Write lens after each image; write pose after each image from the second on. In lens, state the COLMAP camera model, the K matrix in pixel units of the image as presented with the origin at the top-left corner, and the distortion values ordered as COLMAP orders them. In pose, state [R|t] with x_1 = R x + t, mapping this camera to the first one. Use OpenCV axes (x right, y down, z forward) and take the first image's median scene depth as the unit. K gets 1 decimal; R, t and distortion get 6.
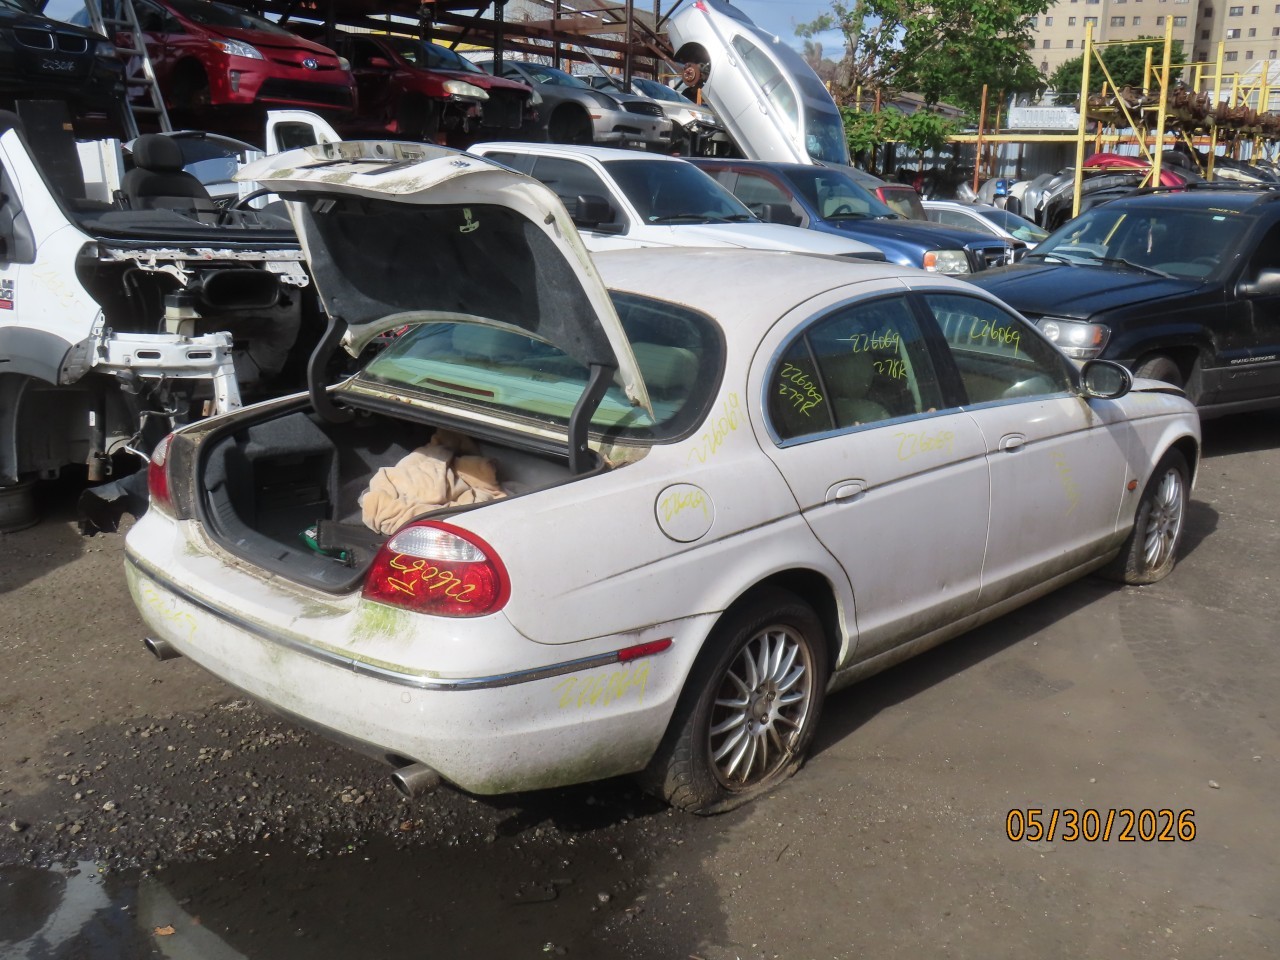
lens RADIAL K [[1252.1, 0, 640.0], [0, 1252.1, 480.0], [0, 0, 1]] dist [0.005347, 0.005507]
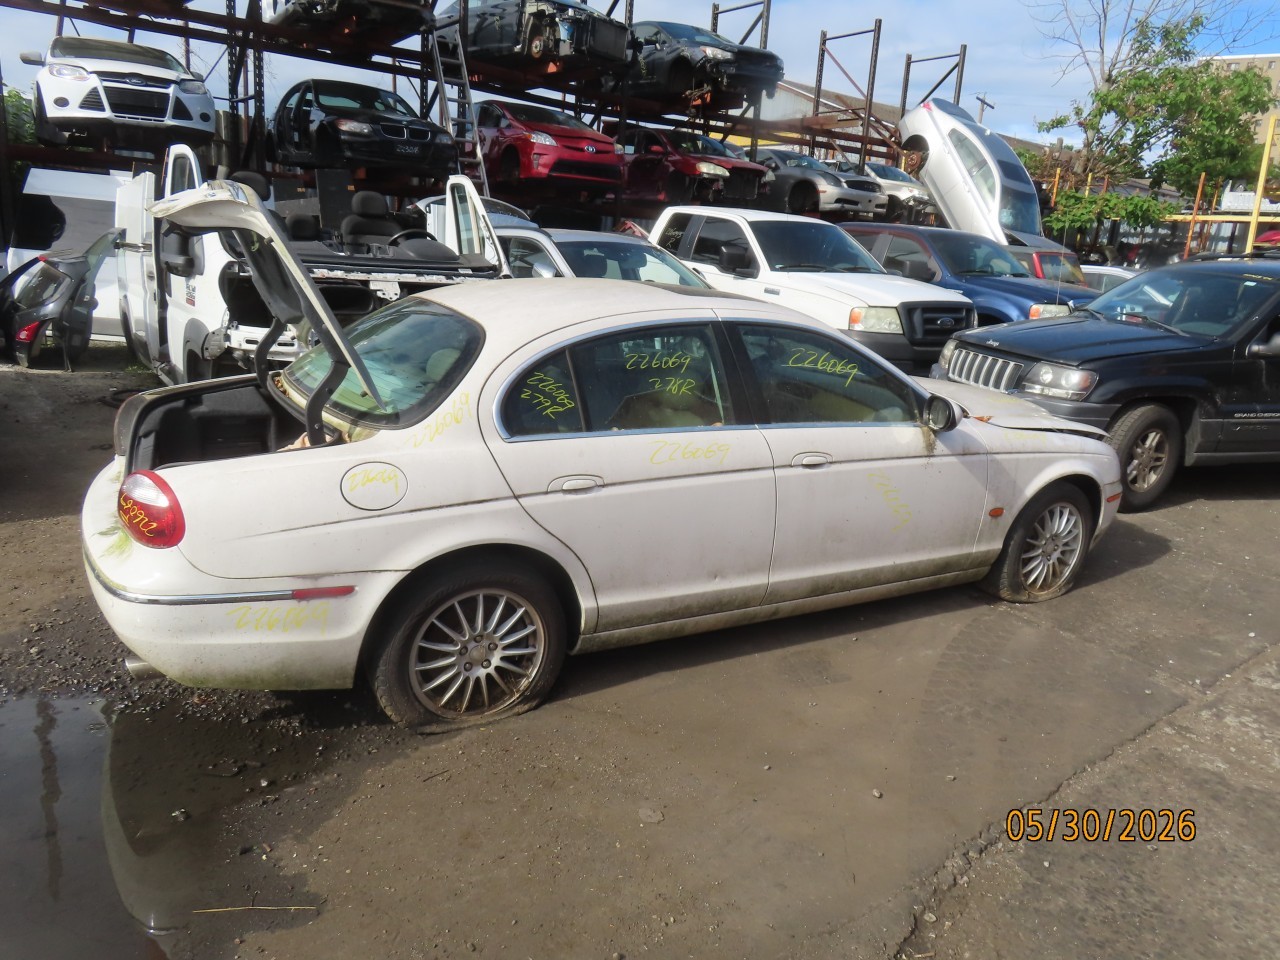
lens RADIAL K [[915.4, 0, 640.0], [0, 915.4, 480.0], [0, 0, 1]] dist [-0.014132, 0.005107]
pose [[0.951875, 0.102907, -0.288694, 0.227618], [-0.097359, 0.994684, 0.033552, -0.014623], [0.290612, -0.003830, 0.956833, 0.094205]]
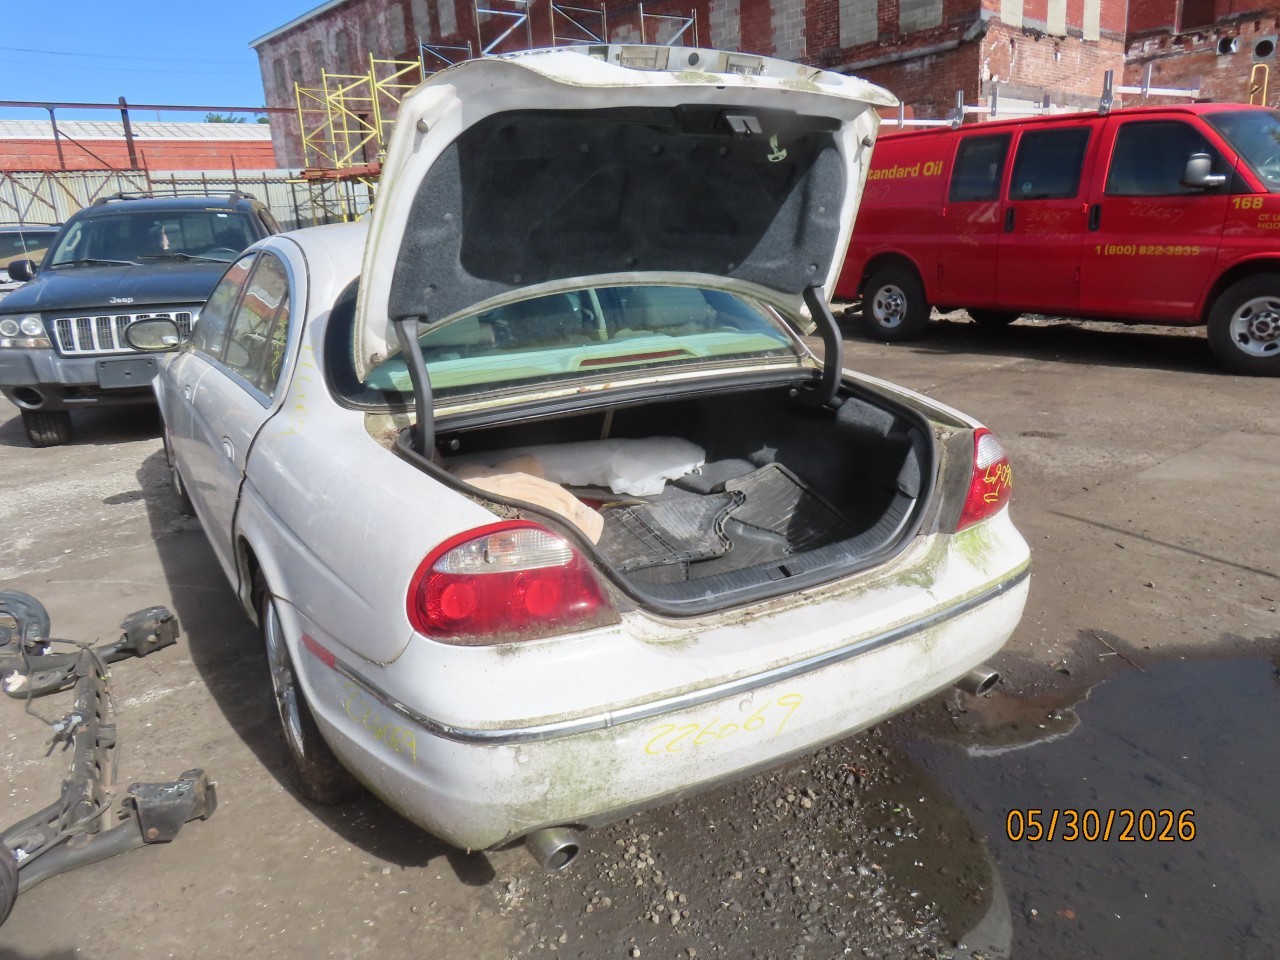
lens RADIAL K [[915.4, 0, 640.0], [0, 915.4, 480.0], [0, 0, 1]] dist [-0.014132, 0.005107]
pose [[0.280234, -0.301983, 0.911195, -0.372121], [0.262450, 0.937165, 0.229874, -0.069108], [-0.923358, 0.174724, 0.341881, 0.393119]]
